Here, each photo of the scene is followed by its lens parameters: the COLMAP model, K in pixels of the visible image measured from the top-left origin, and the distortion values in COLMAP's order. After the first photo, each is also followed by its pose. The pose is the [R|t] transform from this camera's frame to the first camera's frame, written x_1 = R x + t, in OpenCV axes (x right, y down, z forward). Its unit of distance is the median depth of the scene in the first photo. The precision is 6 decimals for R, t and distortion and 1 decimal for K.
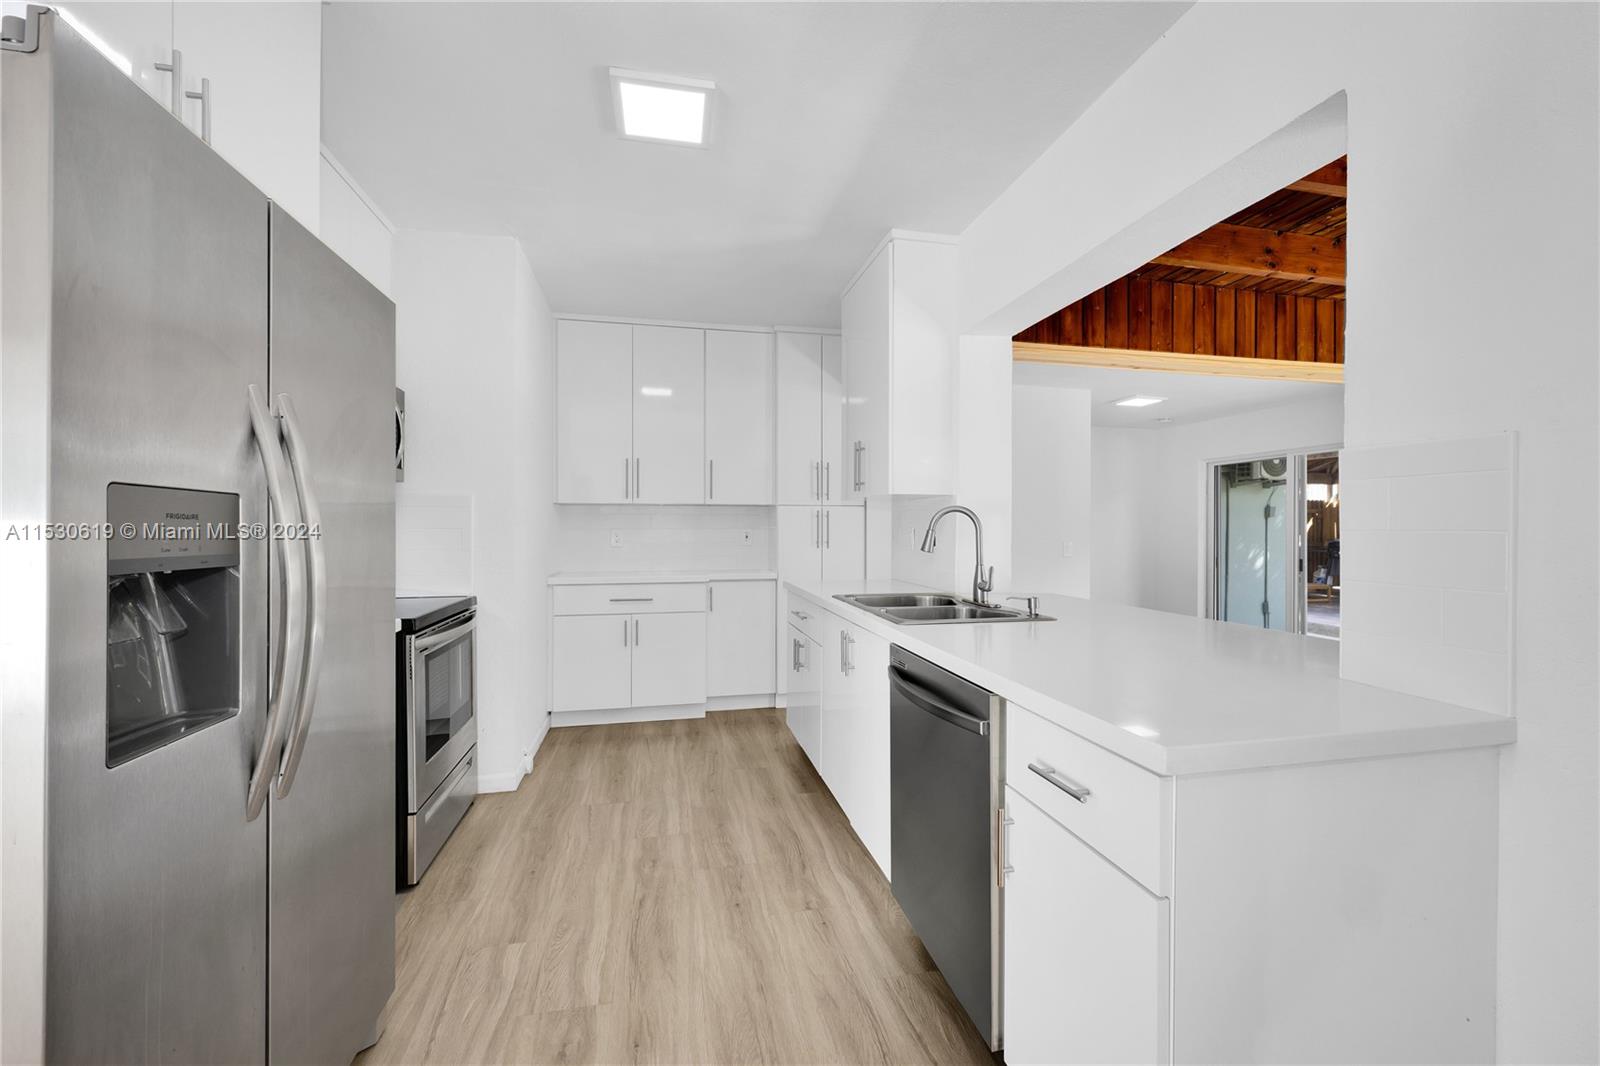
lens RADIAL K [[638.8, 0, 804.7], [0, 638.8, 529.5], [0, 0, 1]] dist [0.001181, 0.000206]
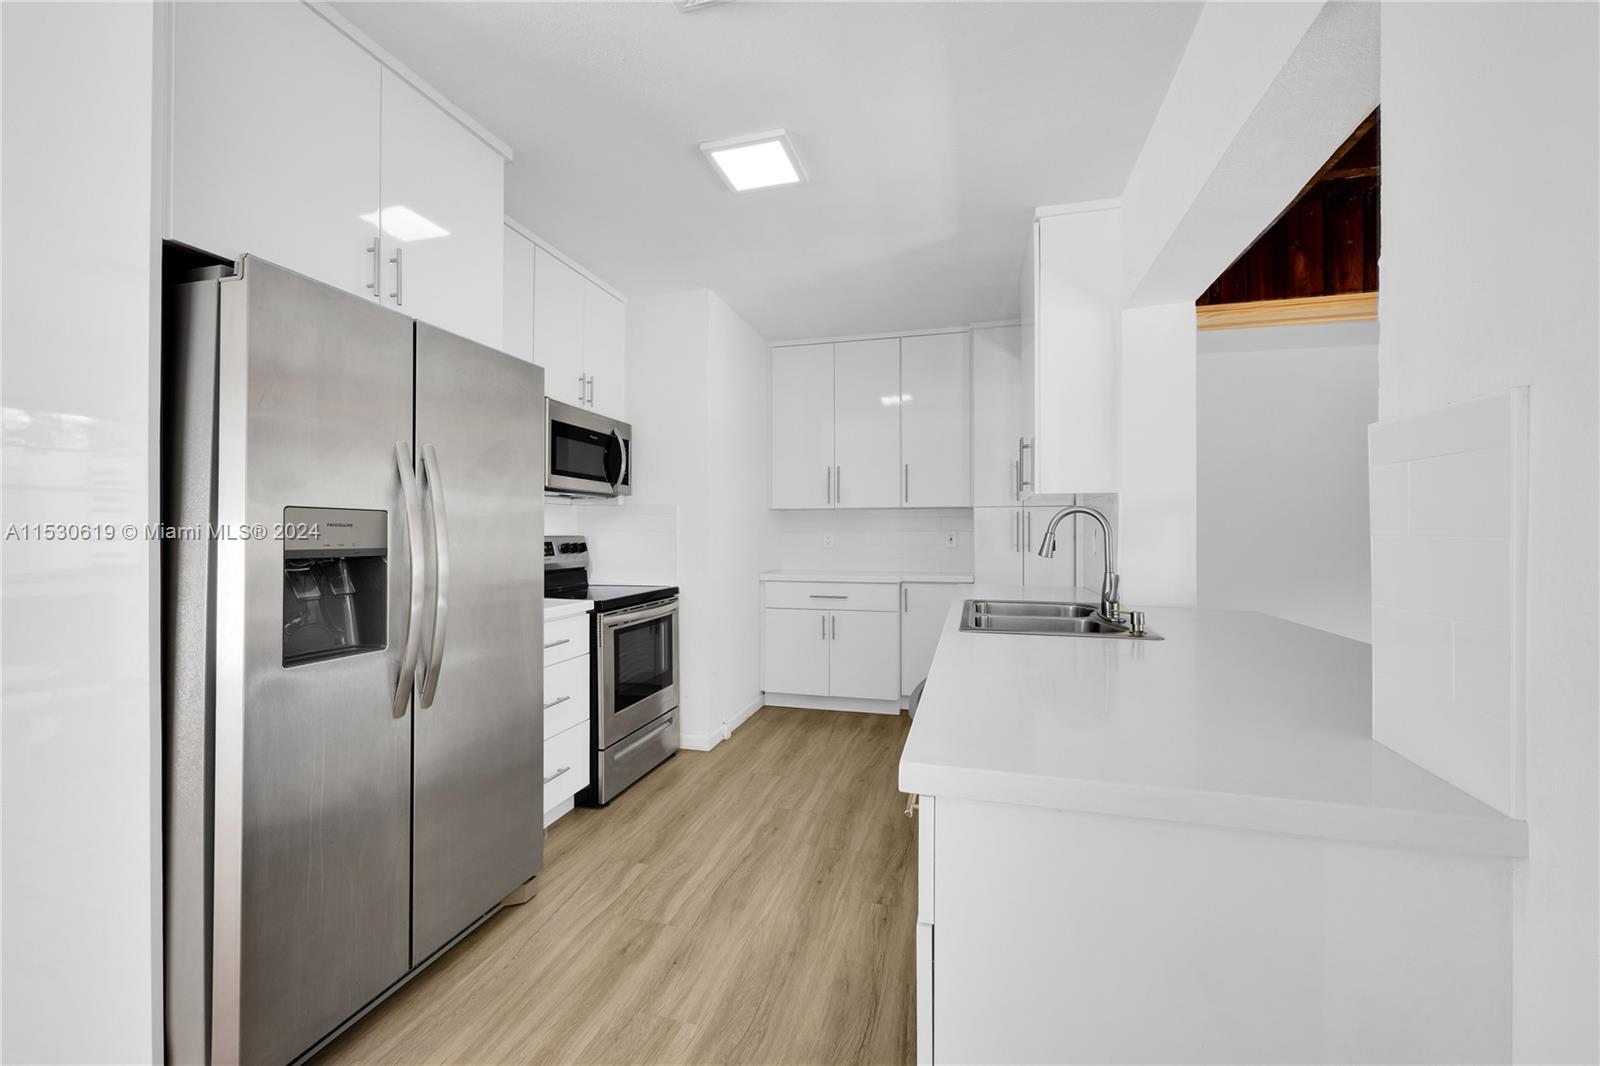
lens RADIAL K [[638.8, 0, 804.7], [0, 638.8, 529.5], [0, 0, 1]] dist [0.001181, 0.000206]
pose [[0.886172, -0.002724, -0.463349, 0.328888], [0.001126, 0.999992, -0.003726, -0.000984], [0.463356, 0.002781, 0.886168, 0.030460]]
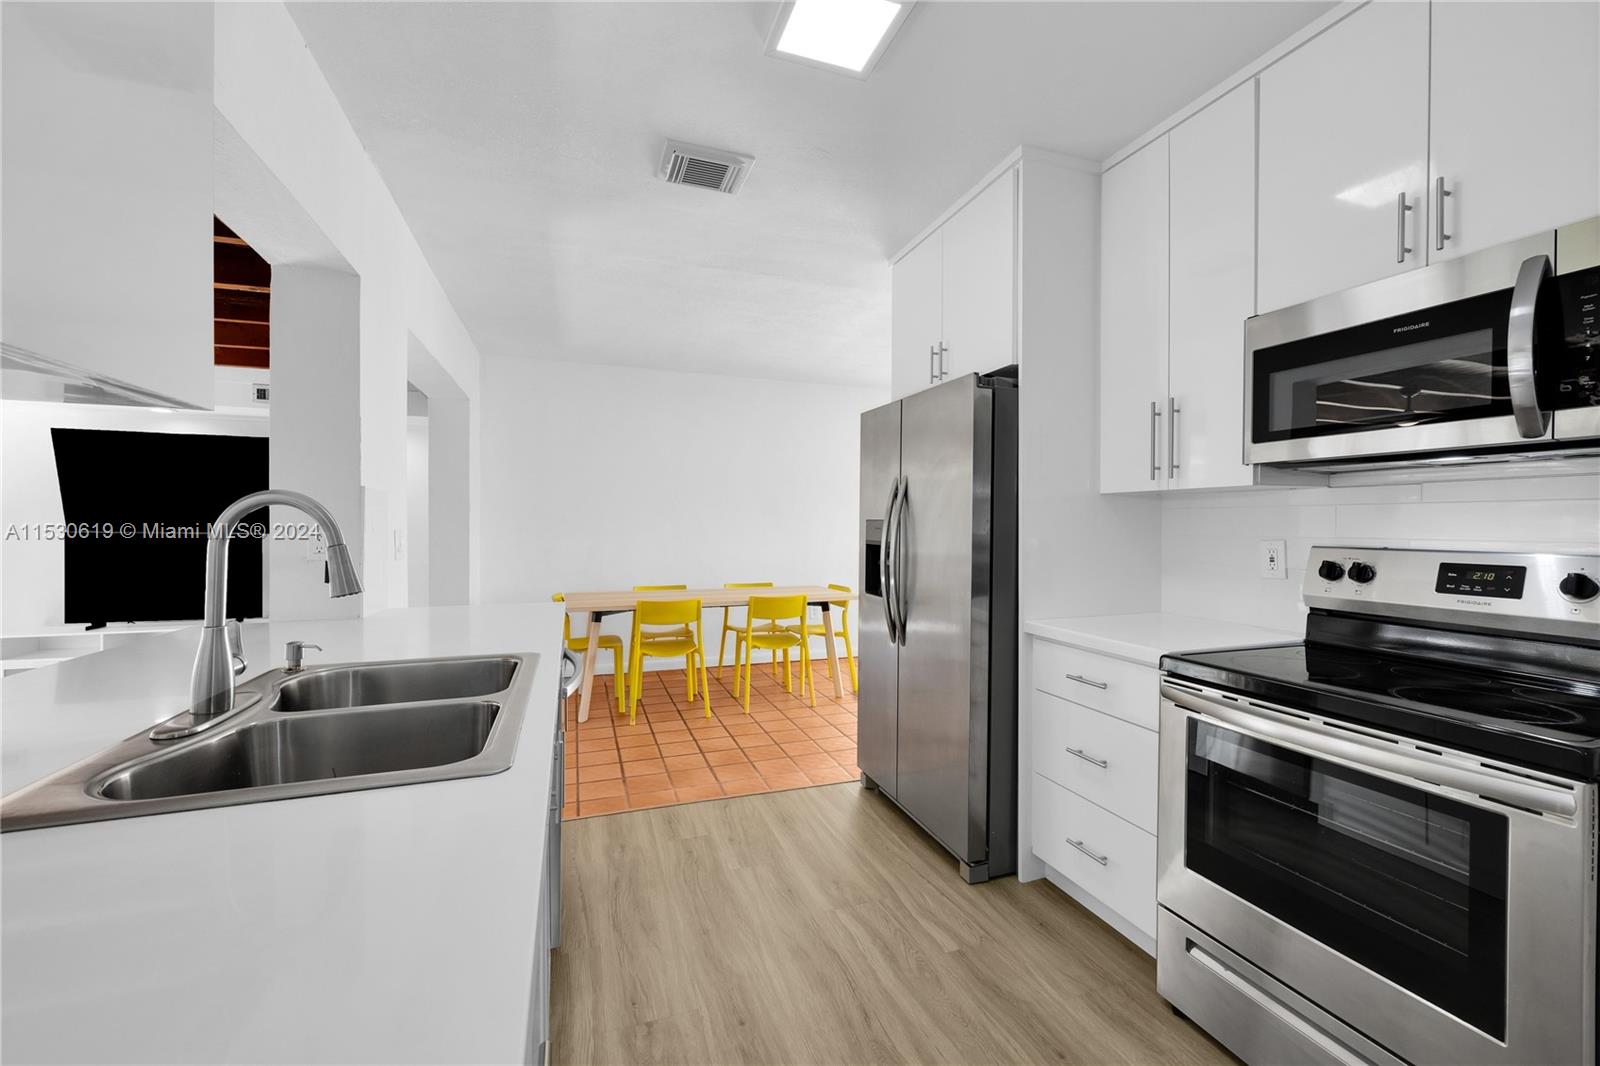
lens RADIAL K [[638.8, 0, 804.7], [0, 638.8, 529.5], [0, 0, 1]] dist [0.001181, 0.000206]
pose [[-0.991936, -0.004563, -0.126658, -0.070566], [-0.005460, 0.999962, 0.006733, -0.014926], [0.126622, 0.007370, -0.991924, 1.568672]]
